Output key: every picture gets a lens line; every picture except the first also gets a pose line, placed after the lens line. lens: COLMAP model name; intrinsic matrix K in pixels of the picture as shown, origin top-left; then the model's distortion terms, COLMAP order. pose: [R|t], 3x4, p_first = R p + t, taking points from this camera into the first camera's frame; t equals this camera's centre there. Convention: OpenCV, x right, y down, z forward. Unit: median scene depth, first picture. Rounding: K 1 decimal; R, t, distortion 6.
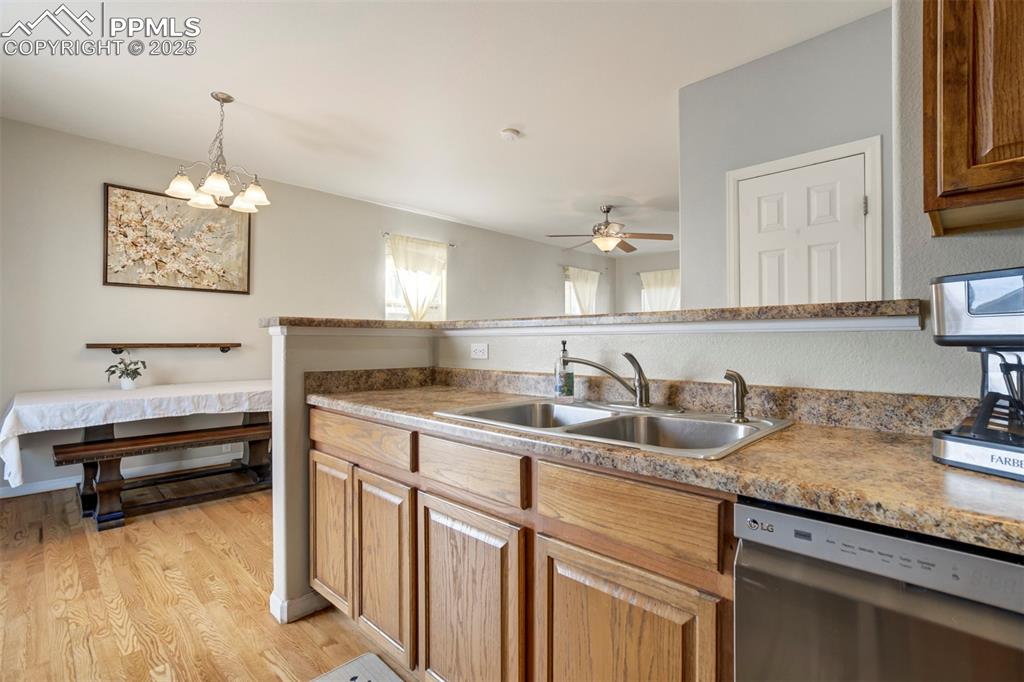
lens RADIAL K [[481.4, 0, 519.2], [0, 481.4, 344.1], [0, 0, 1]] dist [-0.043007, 0.022797]
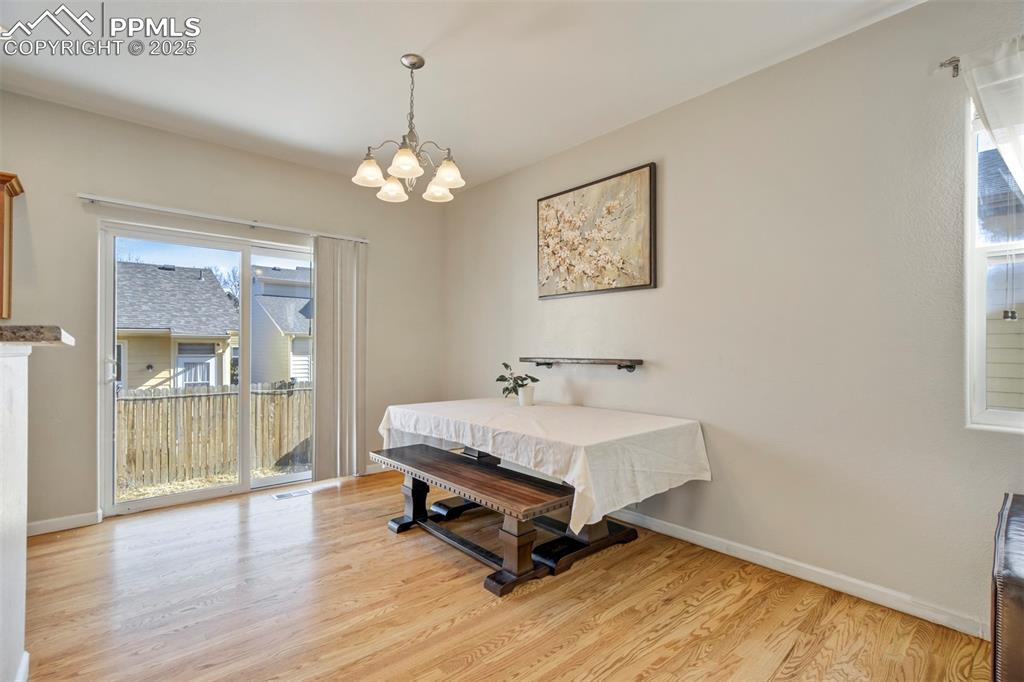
lens RADIAL K [[481.4, 0, 519.2], [0, 481.4, 344.1], [0, 0, 1]] dist [-0.043007, 0.022797]
pose [[-0.085306, -0.006165, -0.996336, 0.144688], [-0.003052, 0.999978, -0.005926, -0.021660], [0.996350, 0.002535, -0.085323, 0.977276]]
